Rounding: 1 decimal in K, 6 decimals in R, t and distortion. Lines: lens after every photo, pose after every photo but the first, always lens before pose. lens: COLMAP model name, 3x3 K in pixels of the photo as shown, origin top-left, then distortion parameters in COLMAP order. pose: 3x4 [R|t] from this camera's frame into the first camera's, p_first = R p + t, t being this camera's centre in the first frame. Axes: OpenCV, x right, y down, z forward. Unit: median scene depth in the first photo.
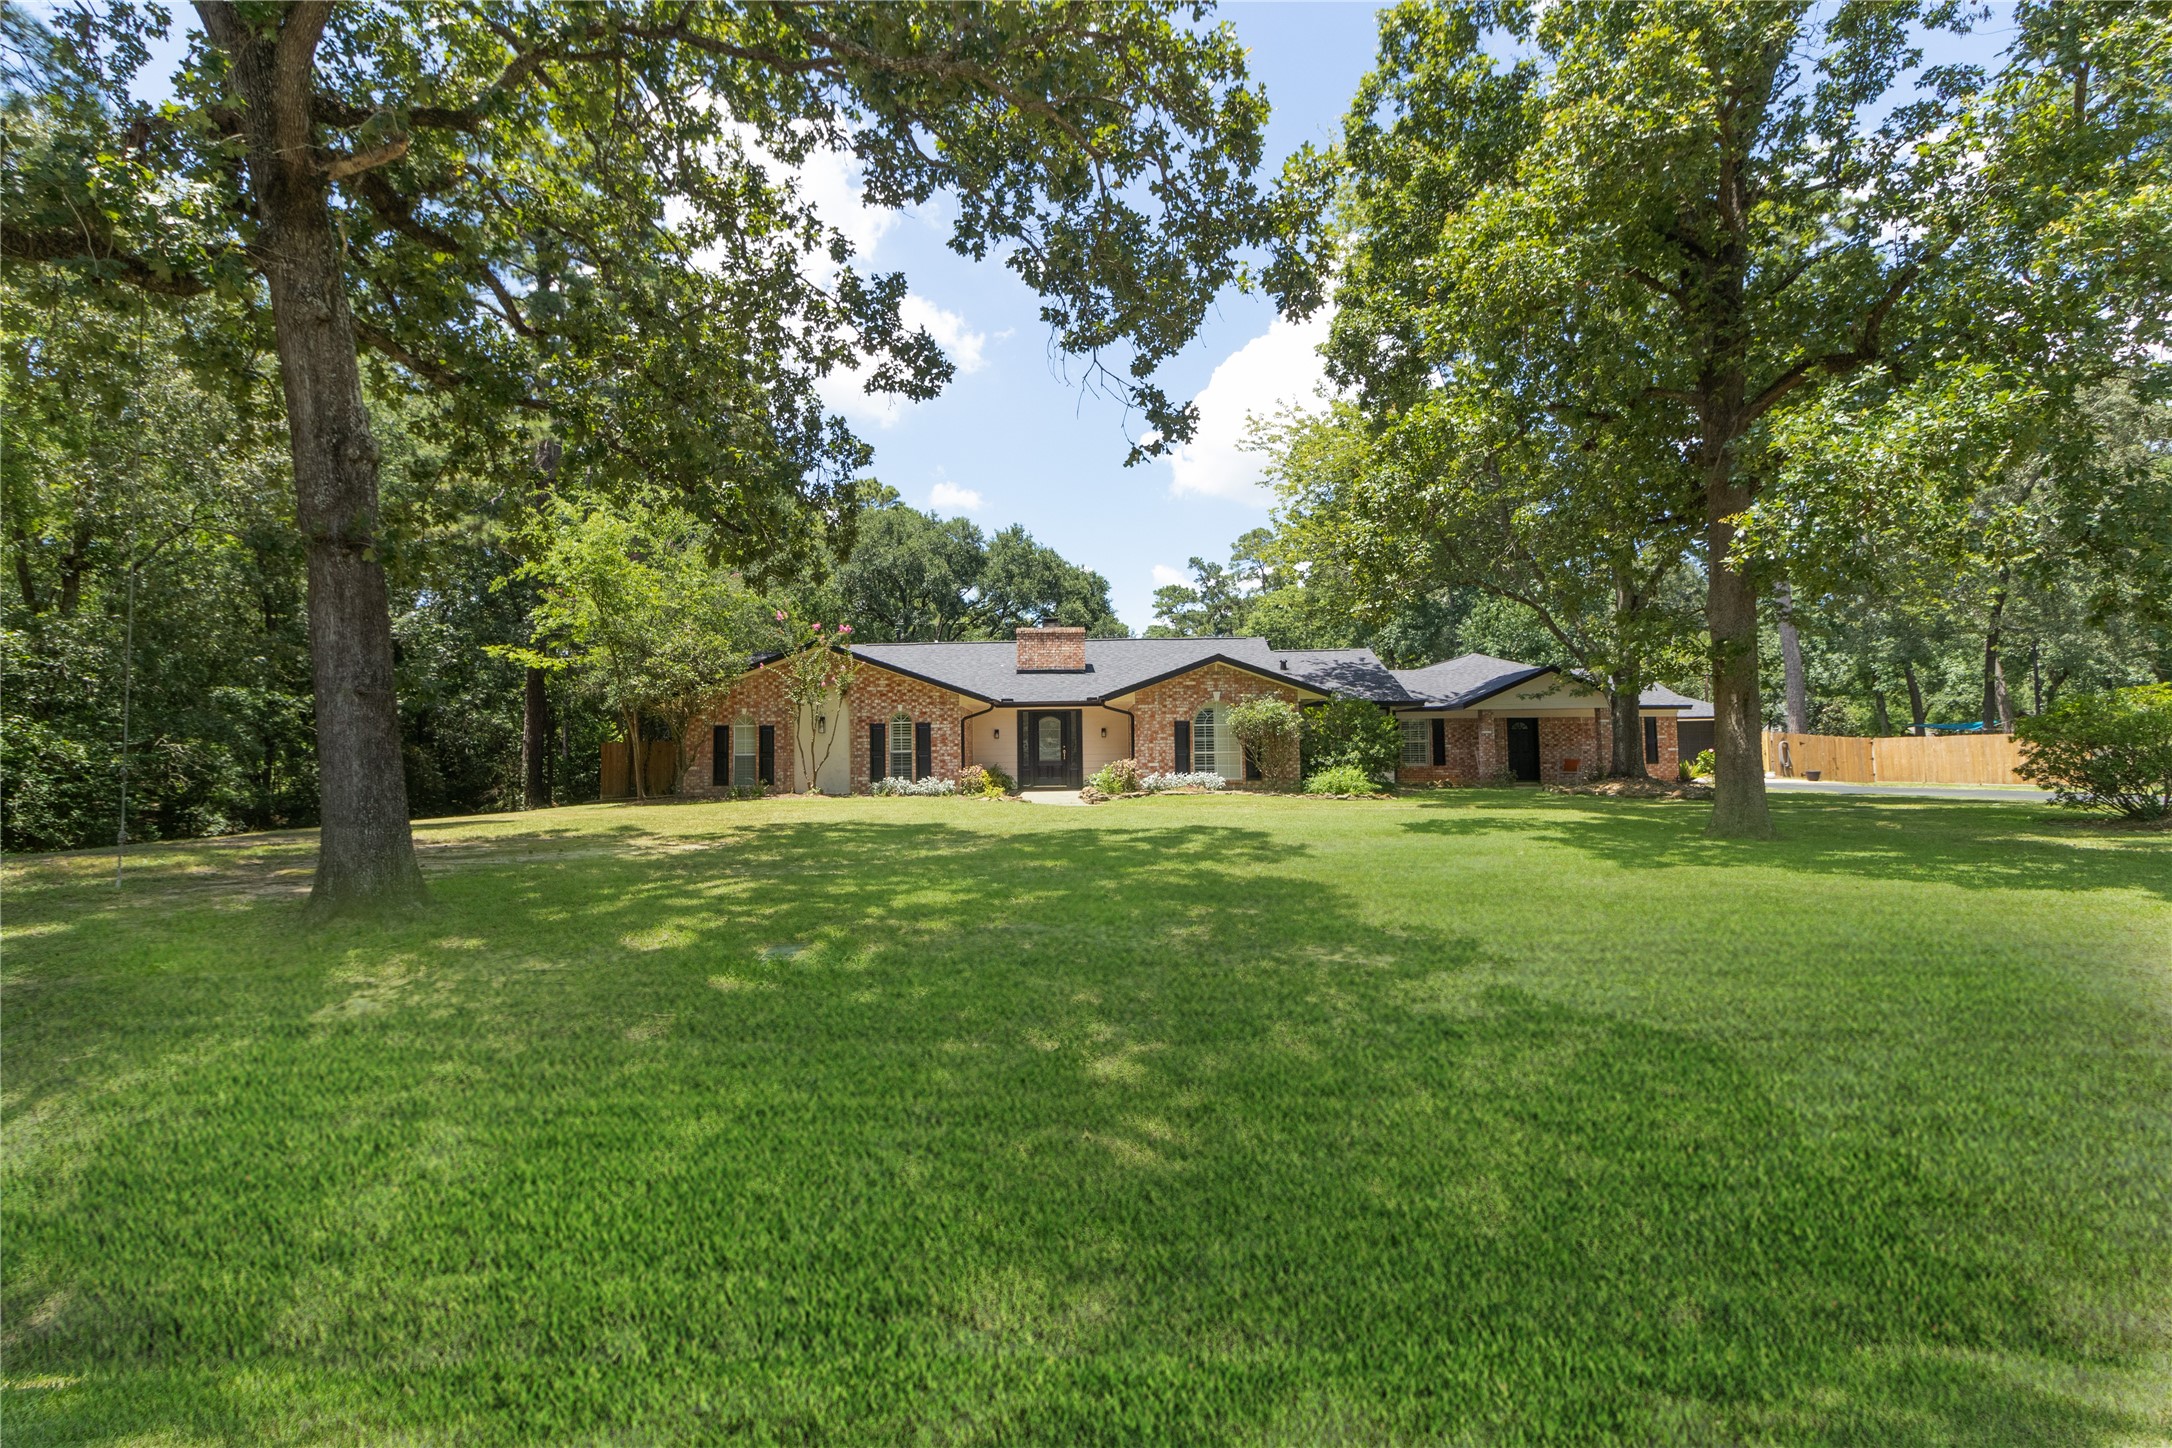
lens RADIAL K [[1035.2, 0, 1126.7], [0, 1035.2, 715.3], [0, 0, 1]] dist [0.003146, 0.000684]
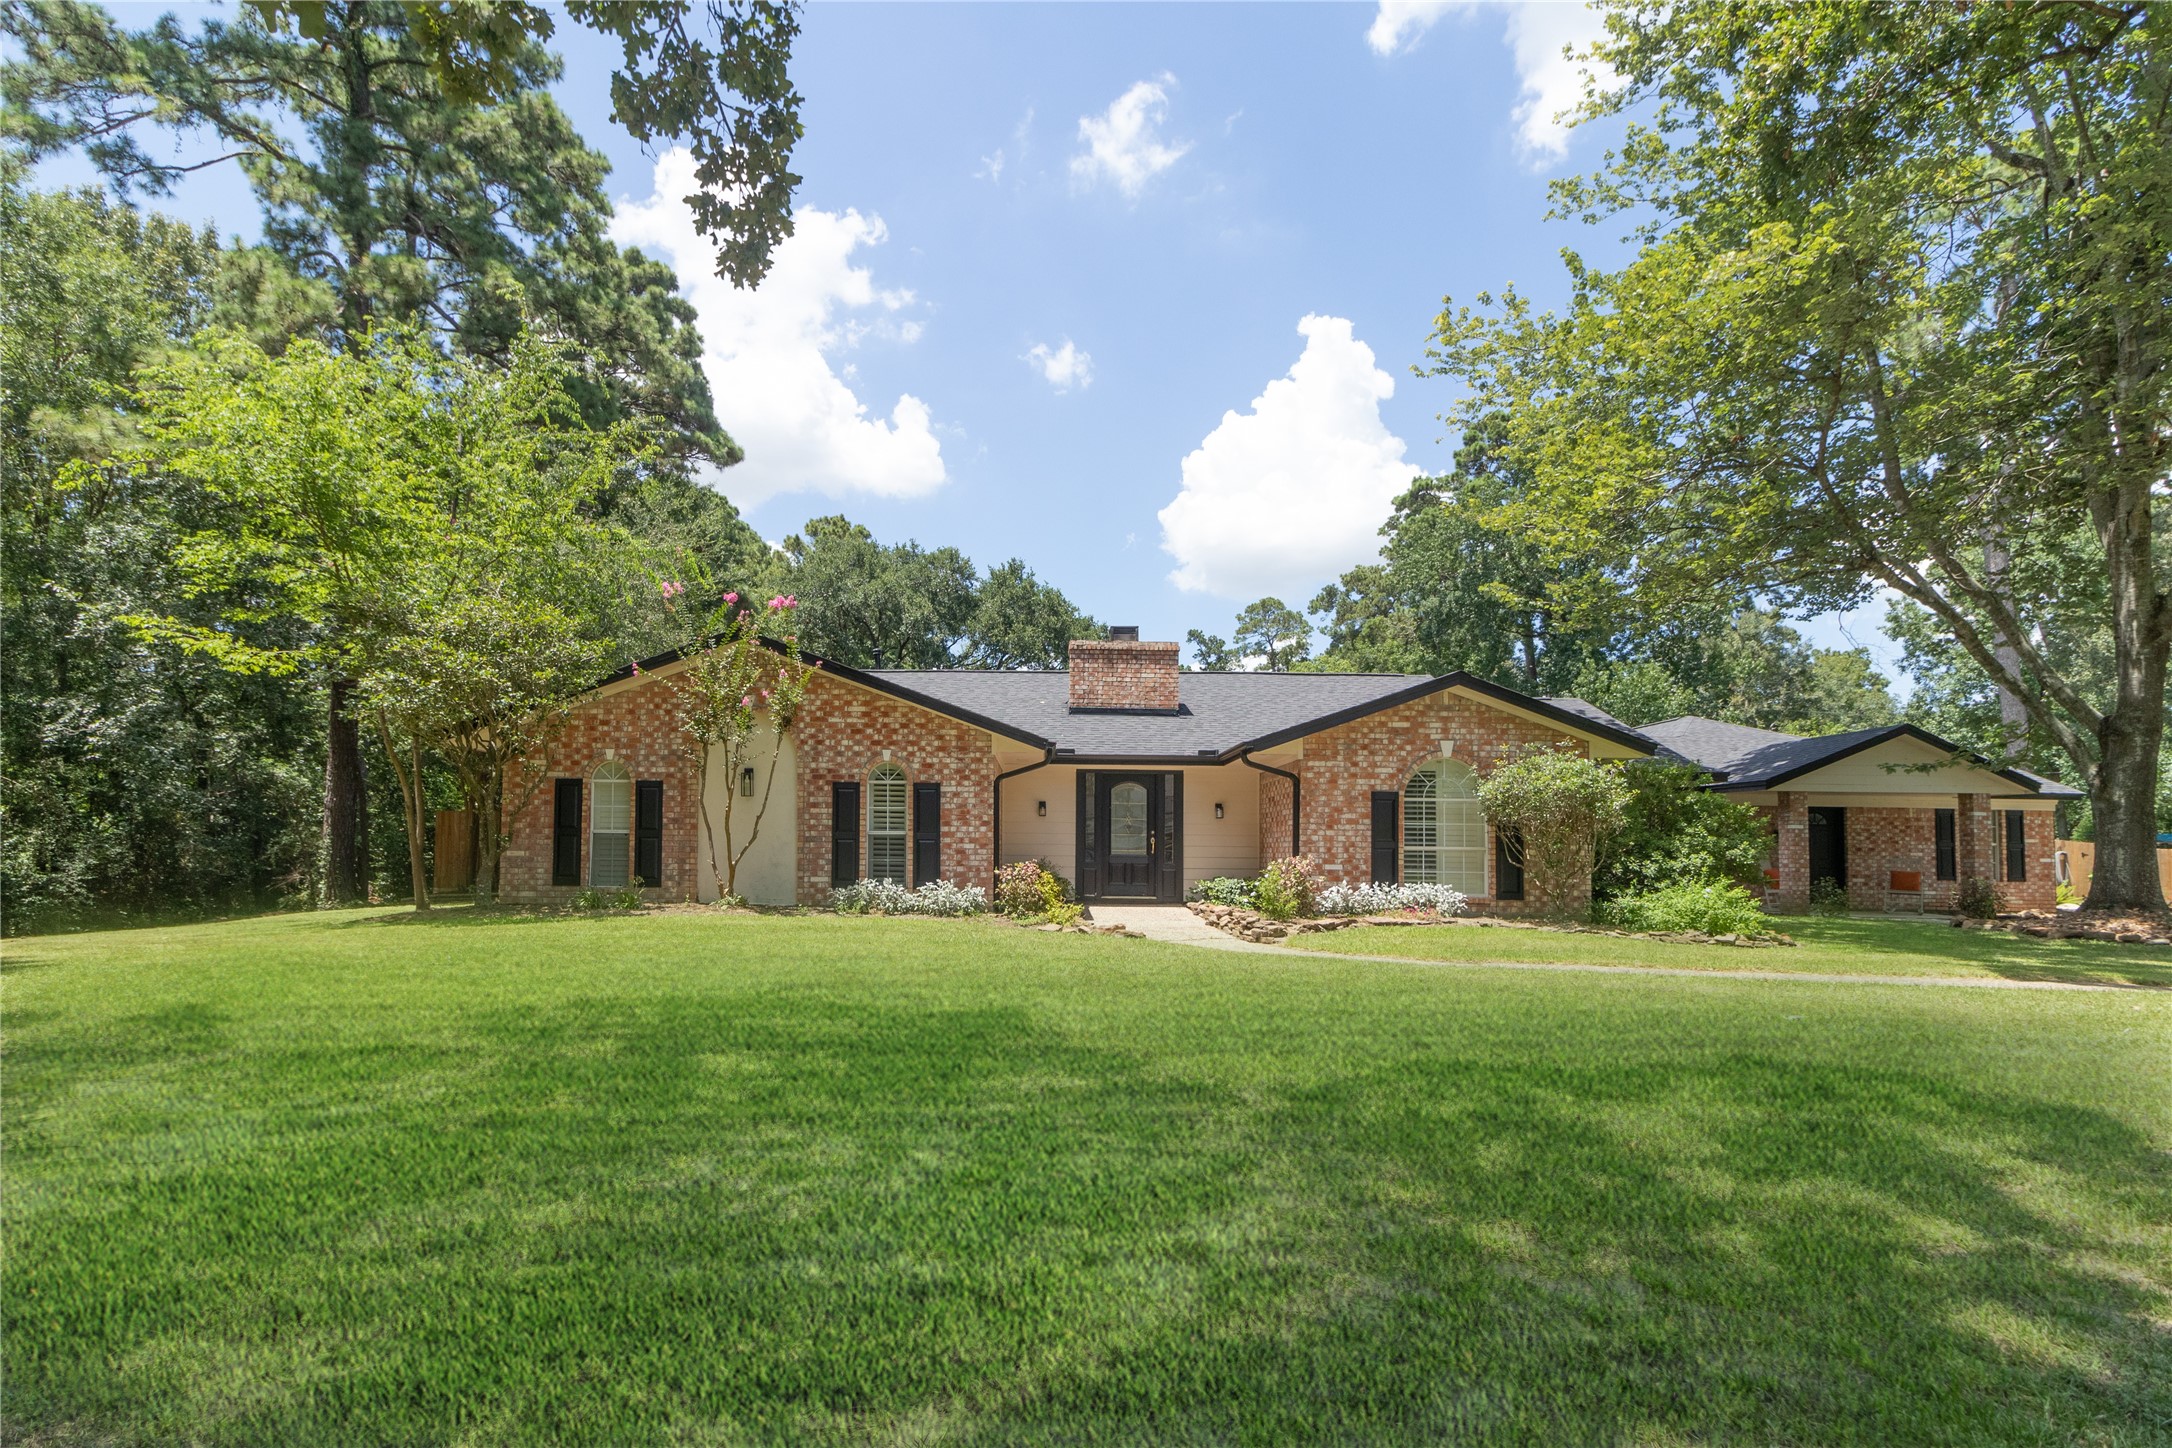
lens RADIAL K [[1058.7, 0, 1089.5], [0, 1058.7, 829.9], [0, 0, 1]] dist [0.001892, 0.000369]
pose [[0.999699, 0.024450, -0.002222, -0.105525], [-0.024395, 0.999464, 0.021849, 0.017821], [0.002755, -0.021788, 0.999759, 0.420429]]
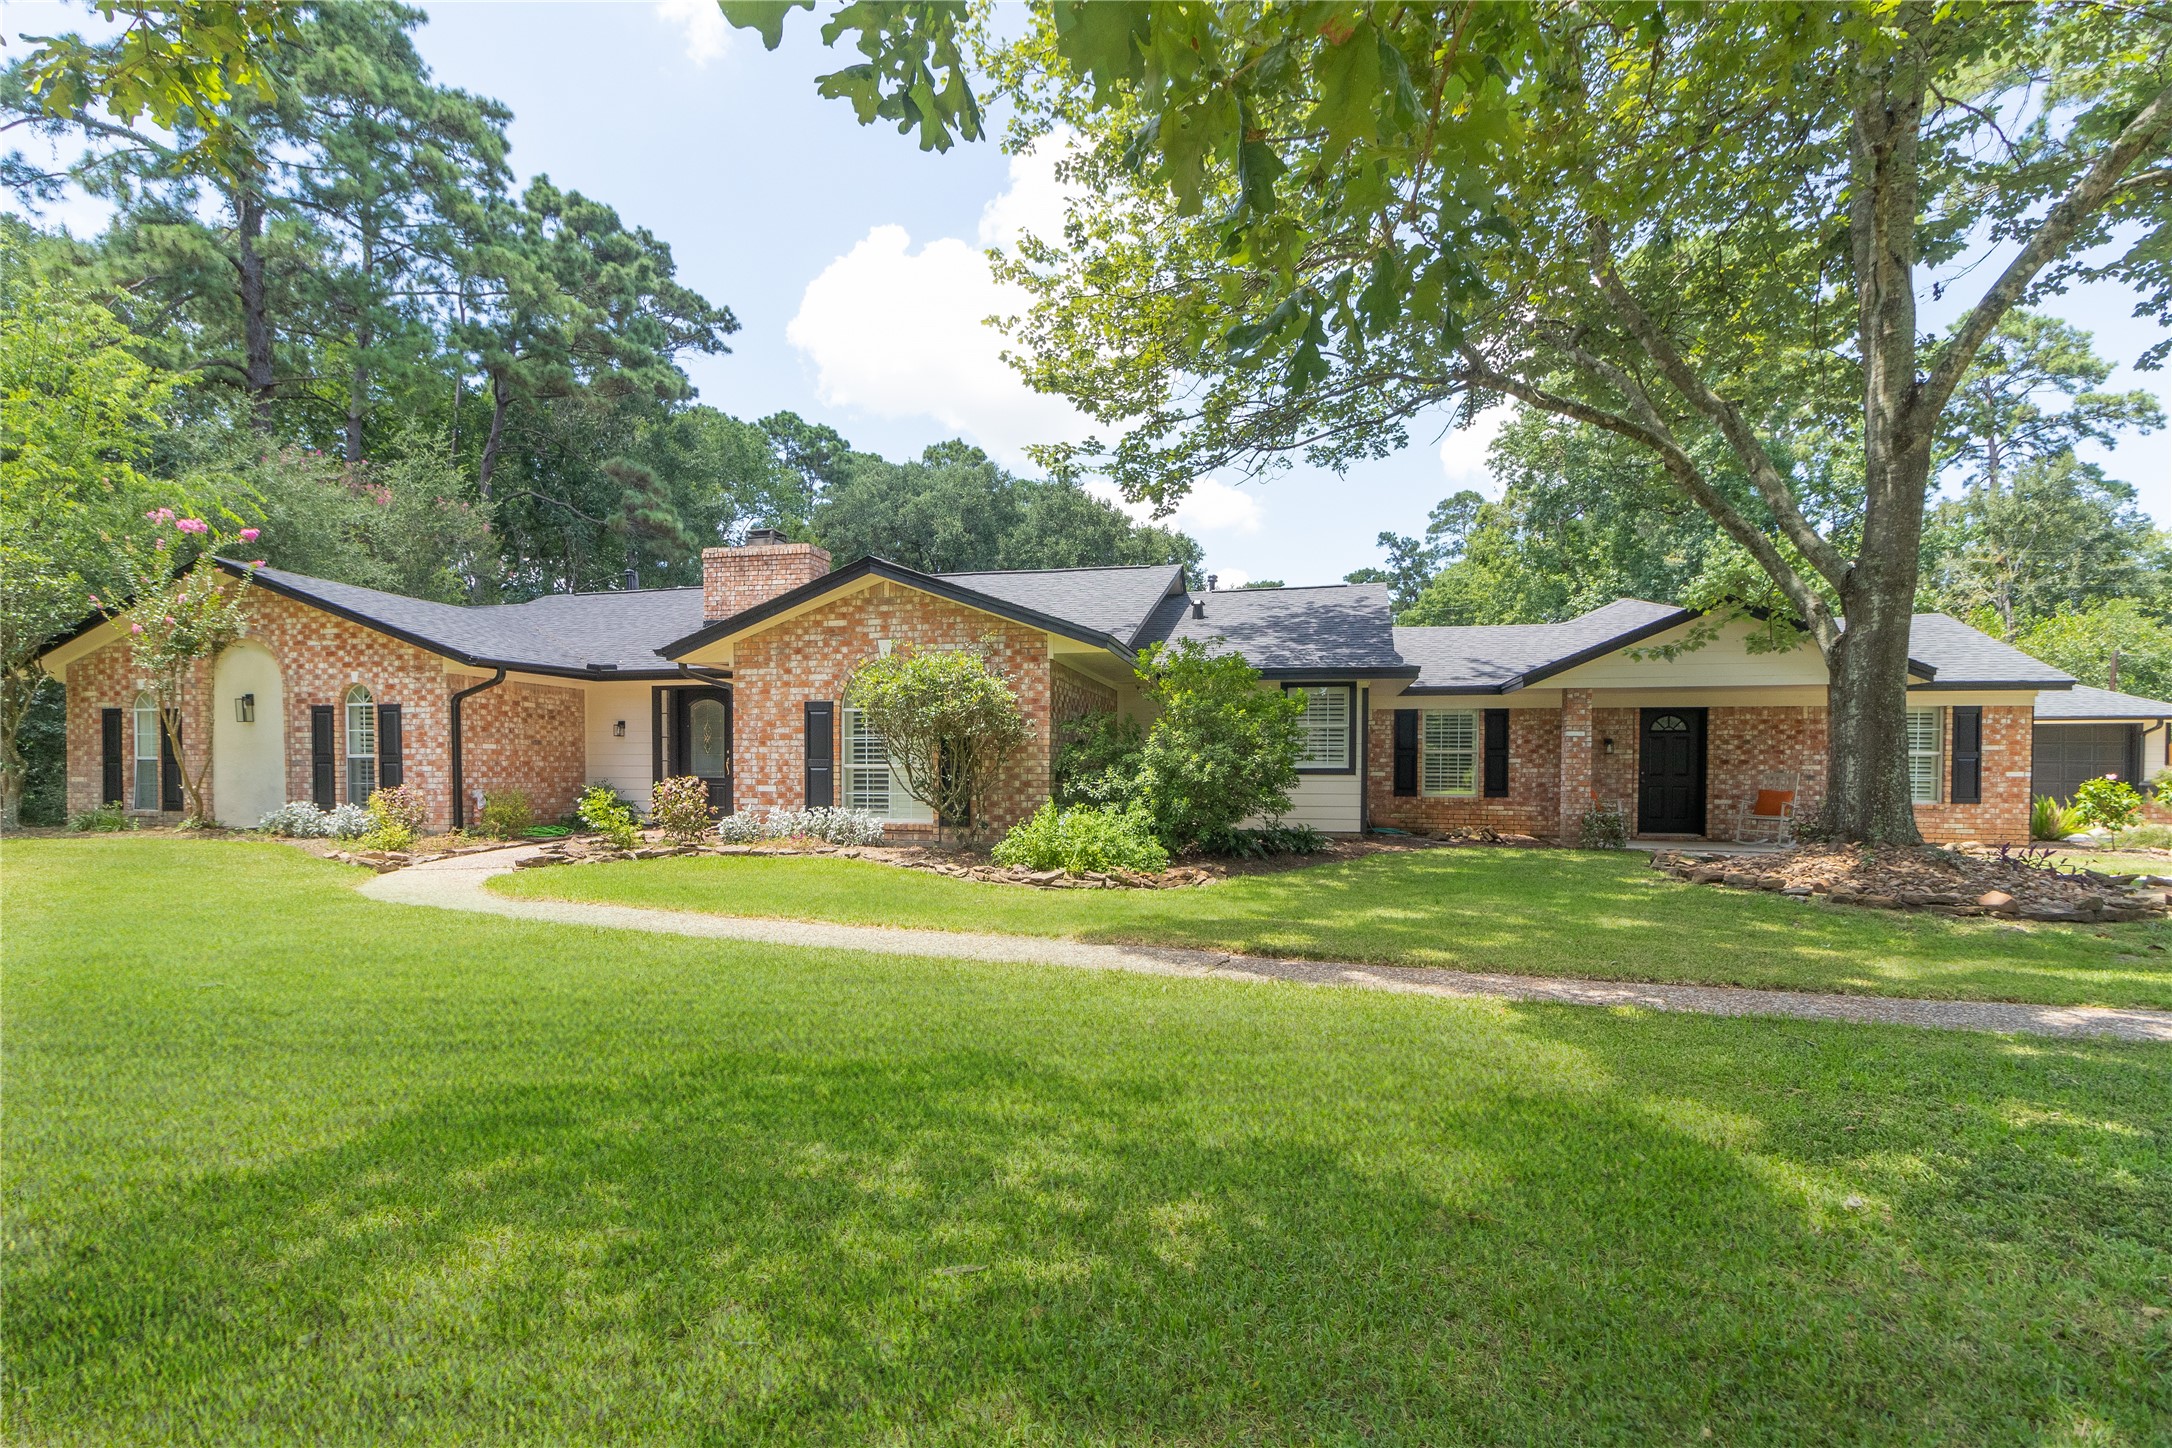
lens RADIAL K [[1058.7, 0, 1089.5], [0, 1058.7, 829.9], [0, 0, 1]] dist [0.001892, 0.000369]
pose [[0.967618, 0.029660, -0.250670, 0.304689], [-0.005028, 0.995141, 0.098336, 0.016169], [0.252368, -0.093892, 0.963065, 0.539884]]
